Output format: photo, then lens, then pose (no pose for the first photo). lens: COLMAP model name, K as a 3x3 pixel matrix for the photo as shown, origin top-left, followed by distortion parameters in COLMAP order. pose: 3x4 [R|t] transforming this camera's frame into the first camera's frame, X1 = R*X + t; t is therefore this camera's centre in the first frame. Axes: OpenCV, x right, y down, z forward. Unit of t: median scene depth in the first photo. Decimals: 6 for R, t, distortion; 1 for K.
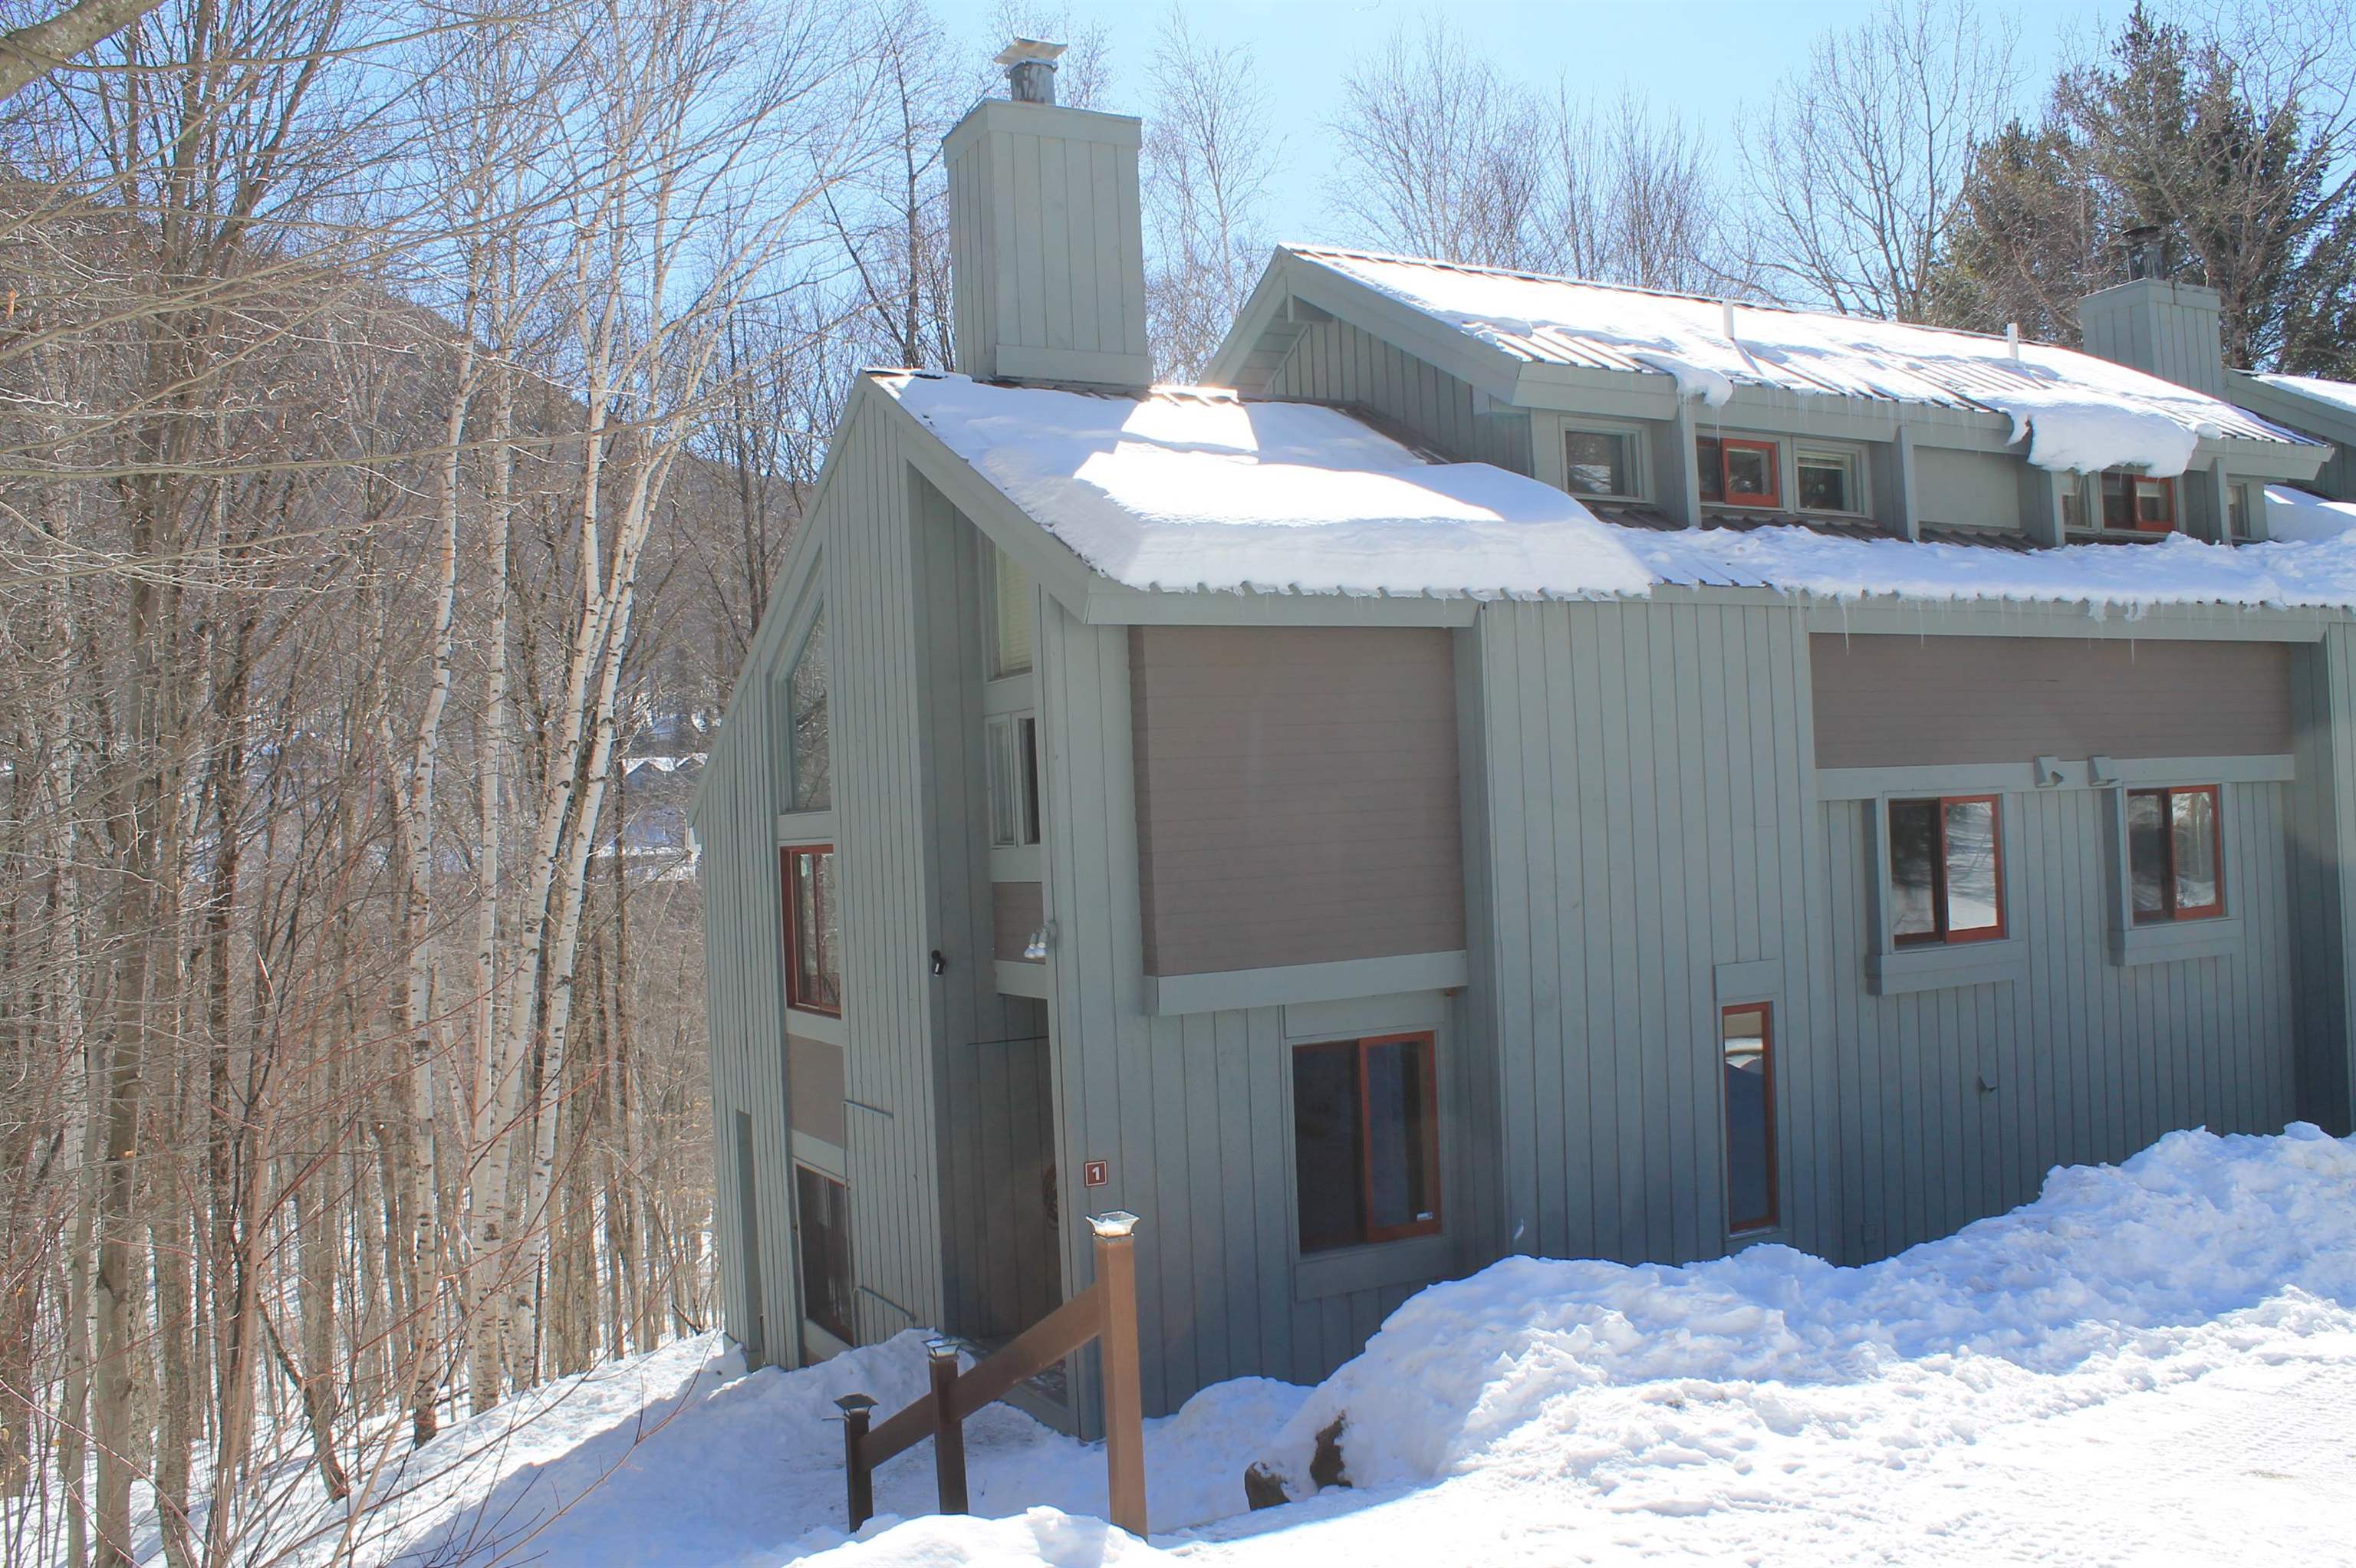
lens RADIAL K [[1982.3, 0, 1106.7], [0, 1982.3, 788.3], [0, 0, 1]] dist [-0.156850, 0.124185]
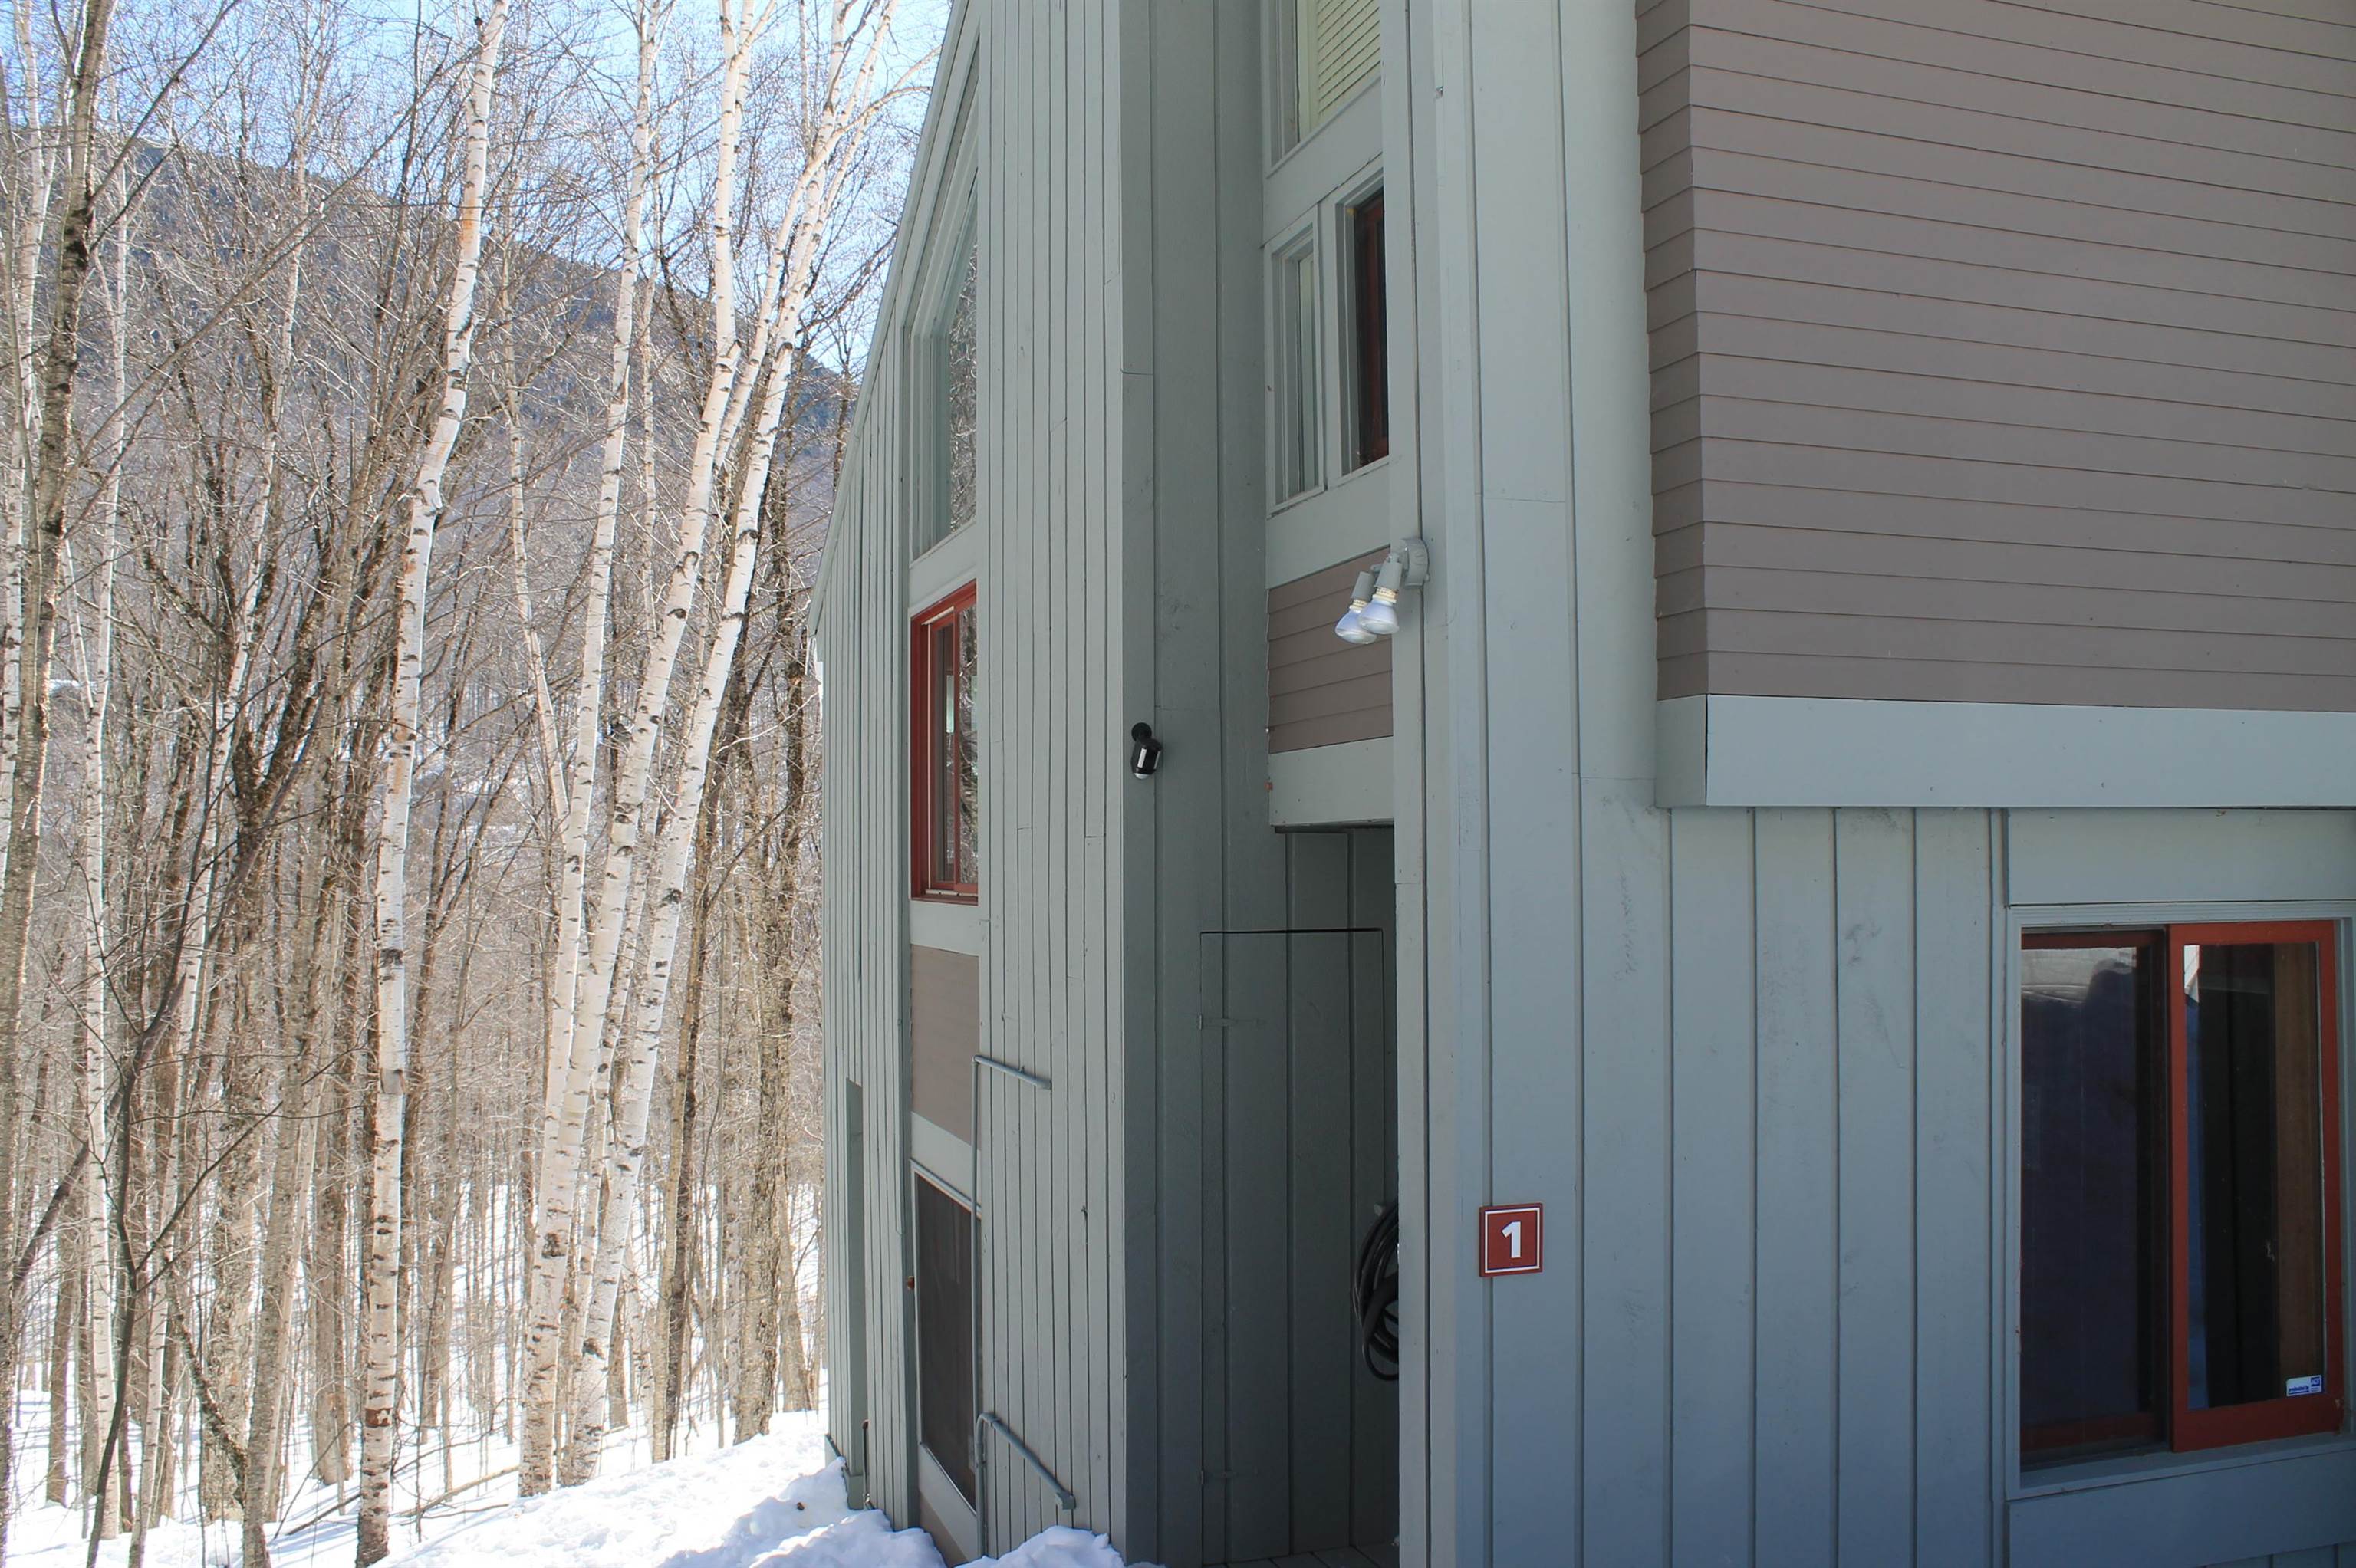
lens RADIAL K [[1982.3, 0, 1106.7], [0, 1982.3, 788.3], [0, 0, 1]] dist [-0.156850, 0.124185]
pose [[0.987248, 0.033413, -0.155642, -0.017742], [-0.035298, 0.999333, -0.009358, 0.082383], [0.155225, 0.014733, 0.987769, 0.439141]]
